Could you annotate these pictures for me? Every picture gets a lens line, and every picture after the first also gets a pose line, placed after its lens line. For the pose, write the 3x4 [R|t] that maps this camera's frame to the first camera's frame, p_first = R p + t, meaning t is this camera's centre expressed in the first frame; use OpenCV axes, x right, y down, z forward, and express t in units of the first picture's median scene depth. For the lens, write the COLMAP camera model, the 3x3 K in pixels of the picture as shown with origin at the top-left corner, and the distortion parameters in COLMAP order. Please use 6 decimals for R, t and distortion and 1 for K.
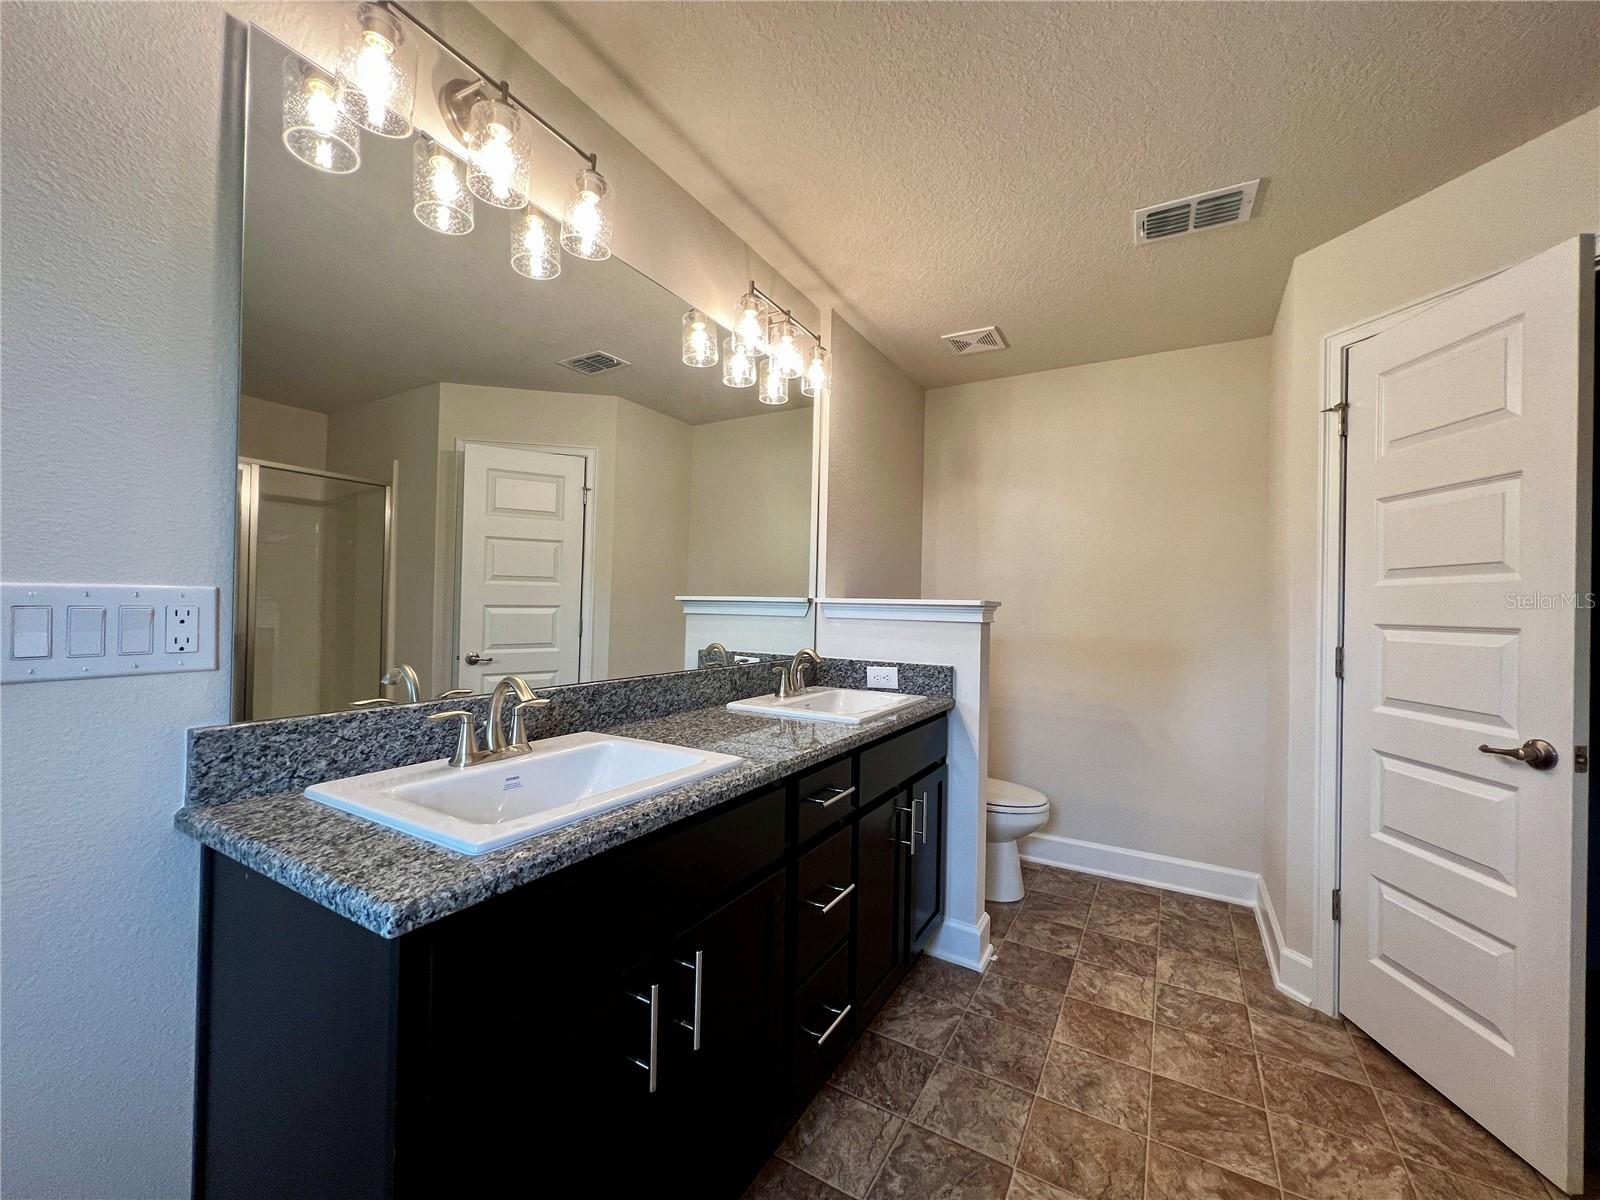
lens RADIAL K [[639.5, 0, 802.2], [0, 639.5, 602.9], [0, 0, 1]] dist [-0.001290, 0.000280]
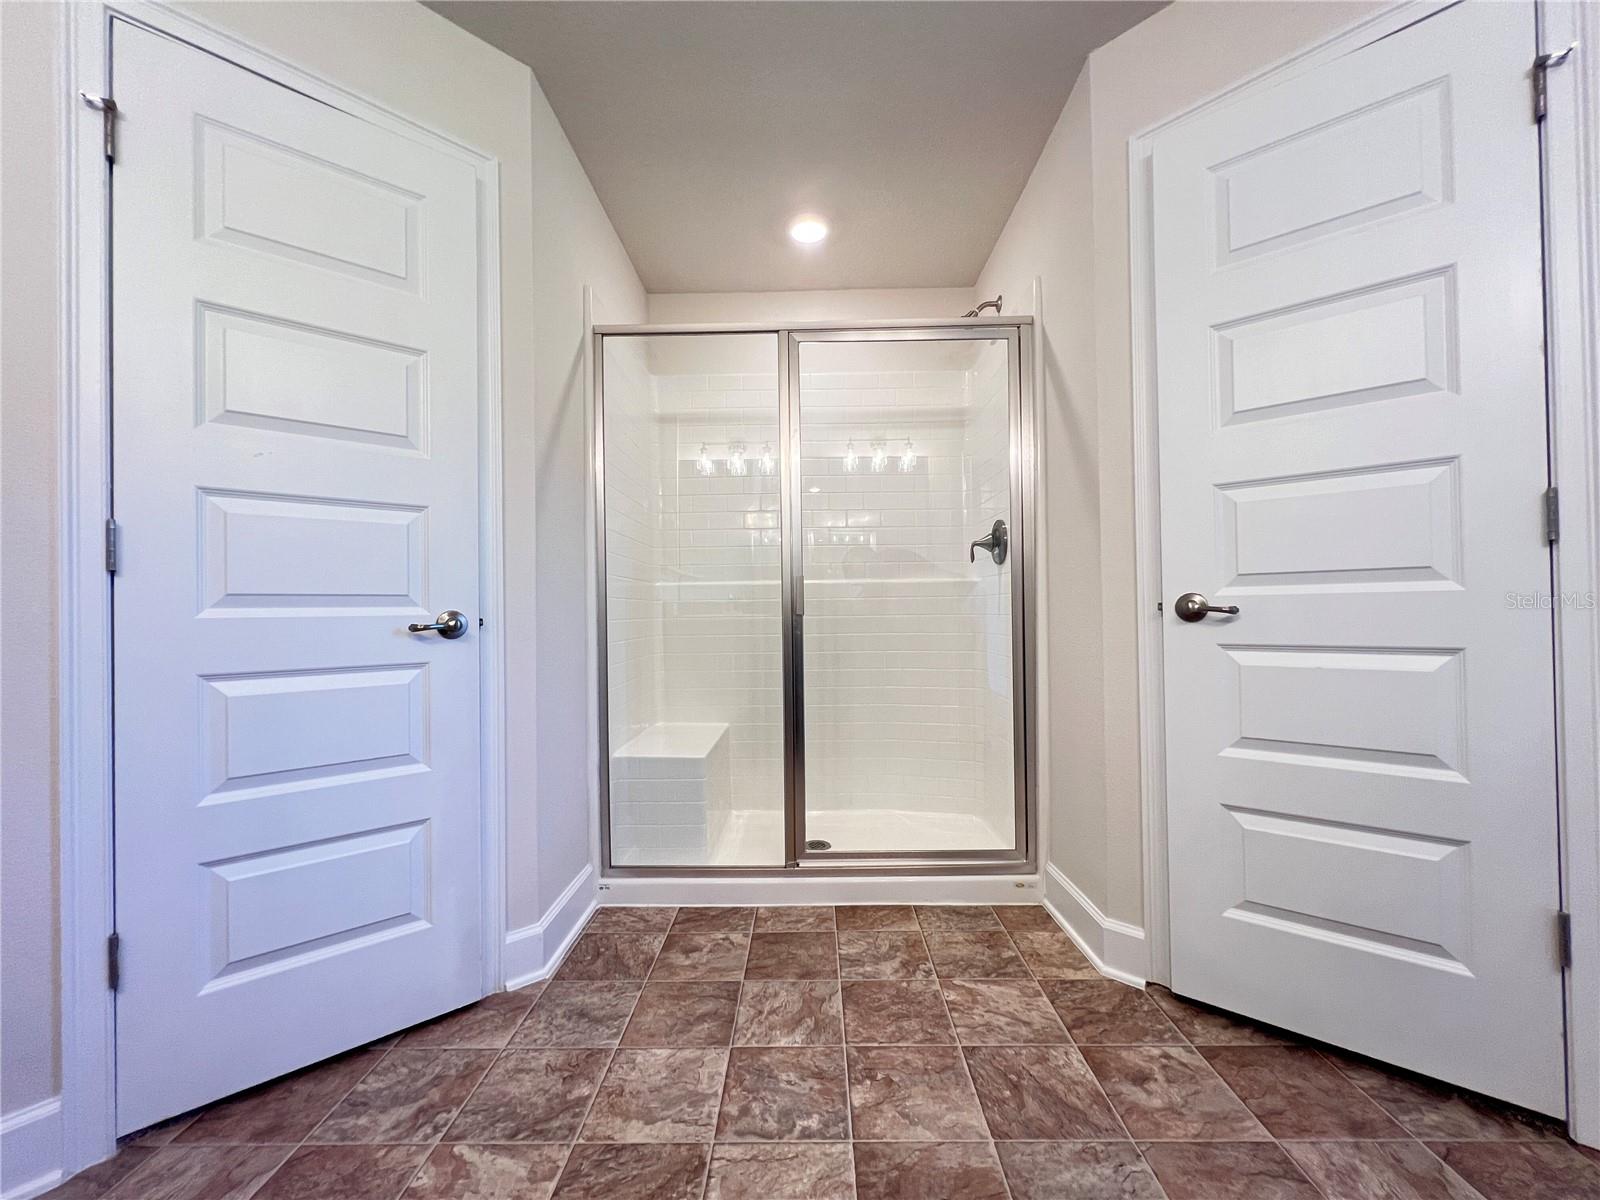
lens RADIAL K [[644.3, 0, 800.5], [0, 644.3, 606.3], [0, 0, 1]] dist [-0.001978, 0.000090]
pose [[-0.487748, -0.011397, 0.872910, 0.021765], [-0.002598, 0.999929, 0.011603, 0.154684], [-0.872981, 0.003392, -0.487743, 0.818295]]
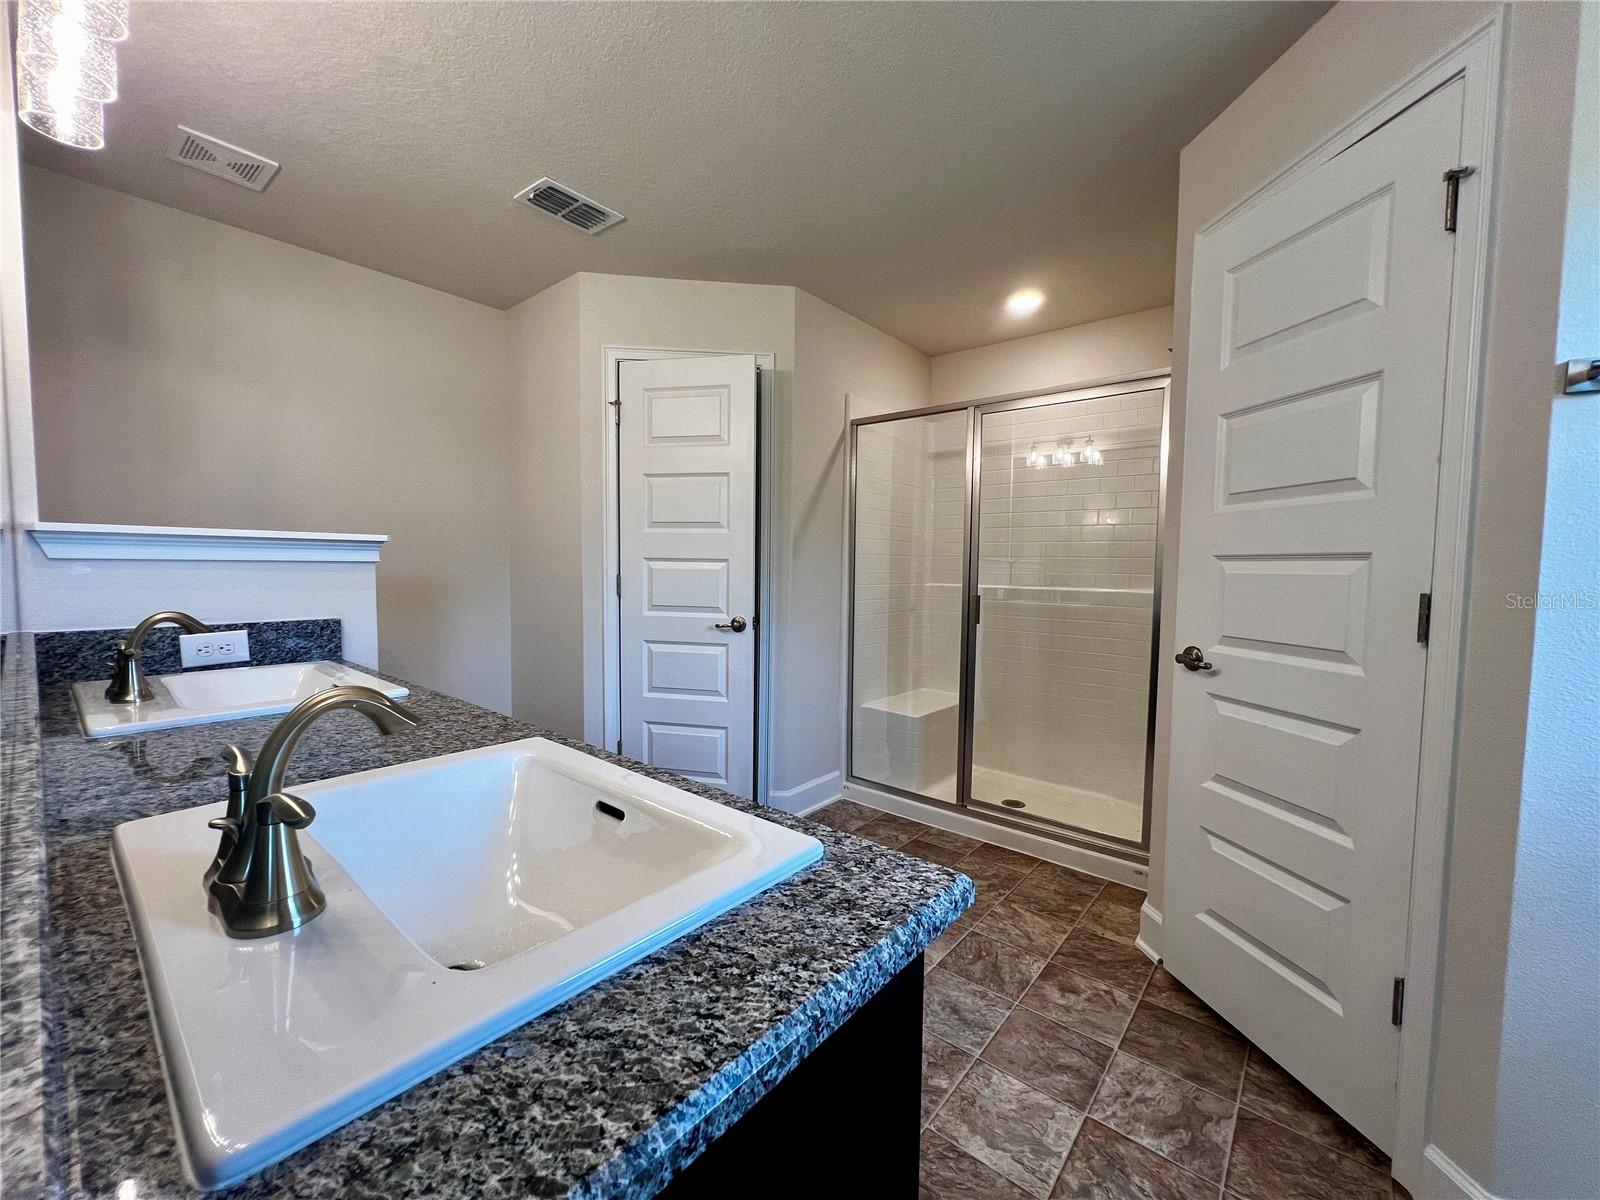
lens RADIAL K [[639.5, 0, 802.2], [0, 639.5, 602.9], [0, 0, 1]] dist [-0.001290, 0.000280]
pose [[0.169421, -0.080064, 0.982286, -0.554560], [-0.015688, 0.996349, 0.083916, 0.006708], [-0.985419, -0.029627, 0.167546, 0.391445]]
